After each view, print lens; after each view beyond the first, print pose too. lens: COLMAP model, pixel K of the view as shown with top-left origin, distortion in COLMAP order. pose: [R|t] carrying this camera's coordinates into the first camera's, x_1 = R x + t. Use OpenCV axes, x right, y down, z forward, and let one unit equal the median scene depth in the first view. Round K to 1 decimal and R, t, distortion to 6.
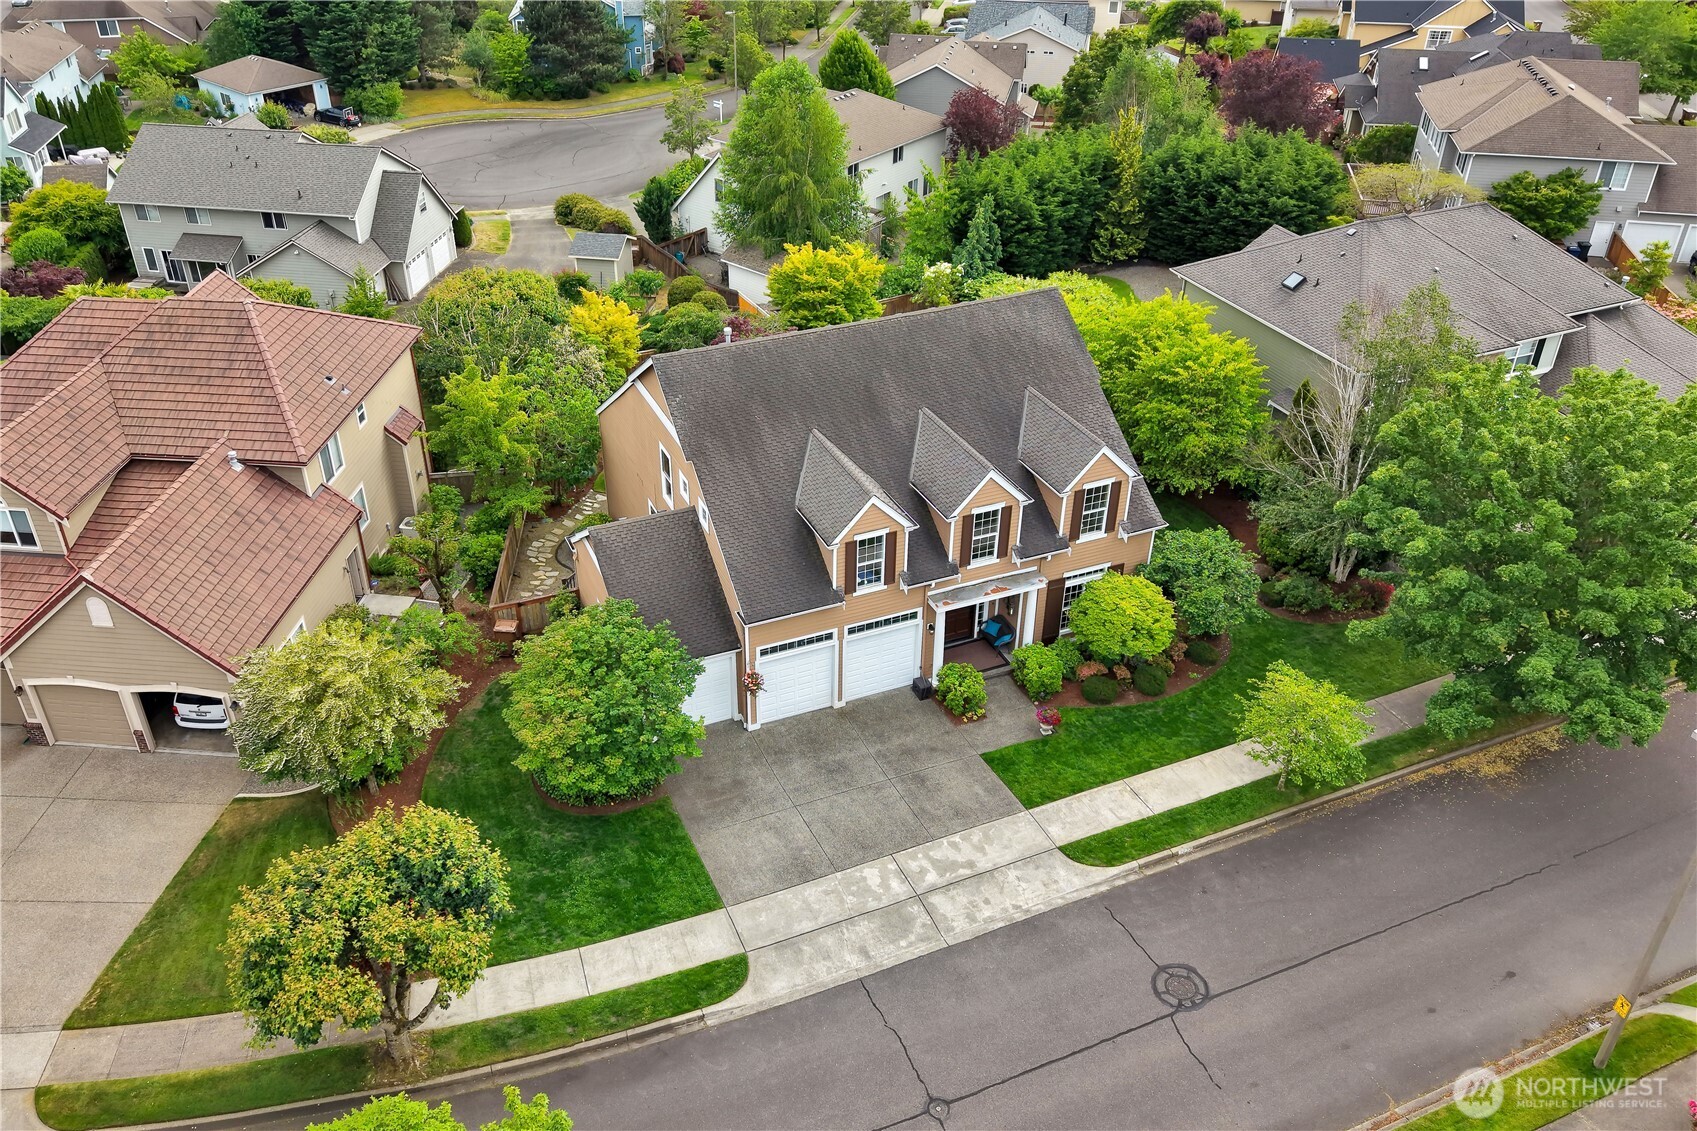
lens RADIAL K [[1344.1, 0, 846.3], [0, 1344.1, 565.7], [0, 0, 1]] dist [-0.000952, -0.001463]
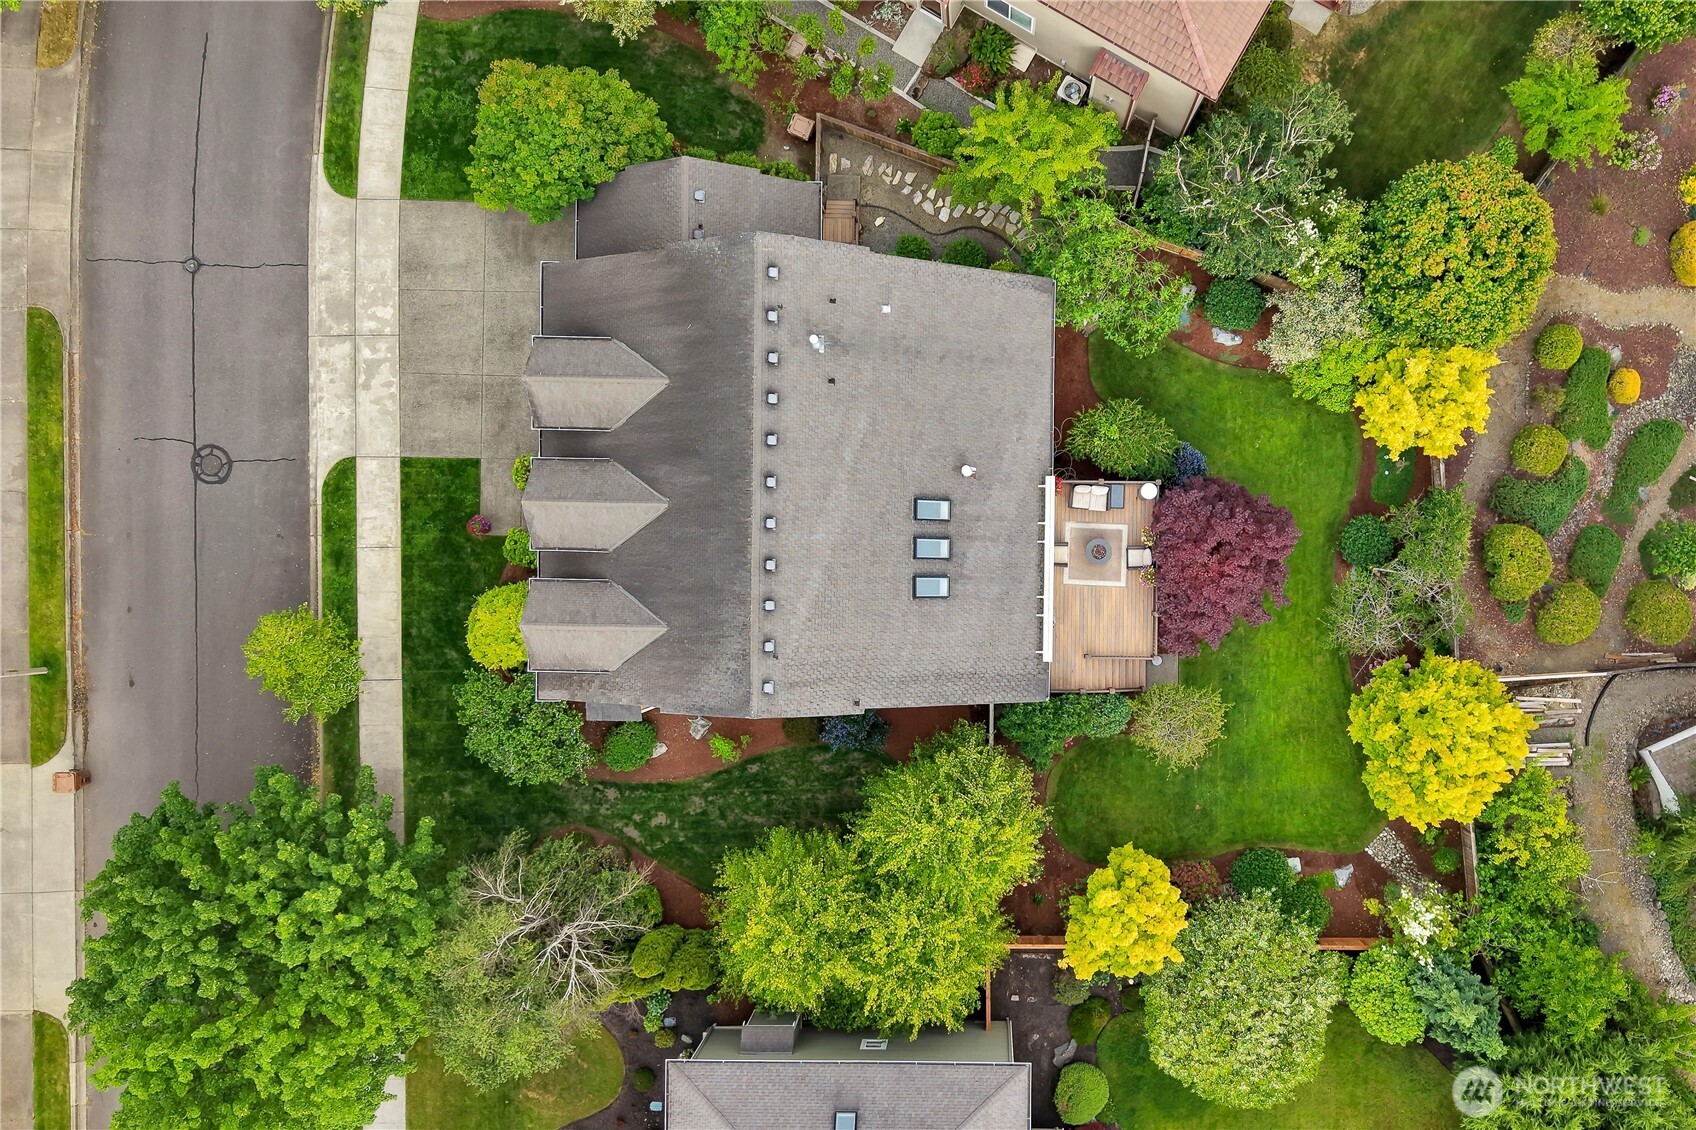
lens RADIAL K [[1343.3, 0, 846.8], [0, 1343.3, 567.1], [0, 0, 1]] dist [-0.000952, -0.001463]
pose [[-0.421060, 0.906695, 0.024757, 0.023025], [-0.489295, -0.250036, 0.835507, -1.190751], [0.763740, 0.339685, 0.548921, 0.723968]]
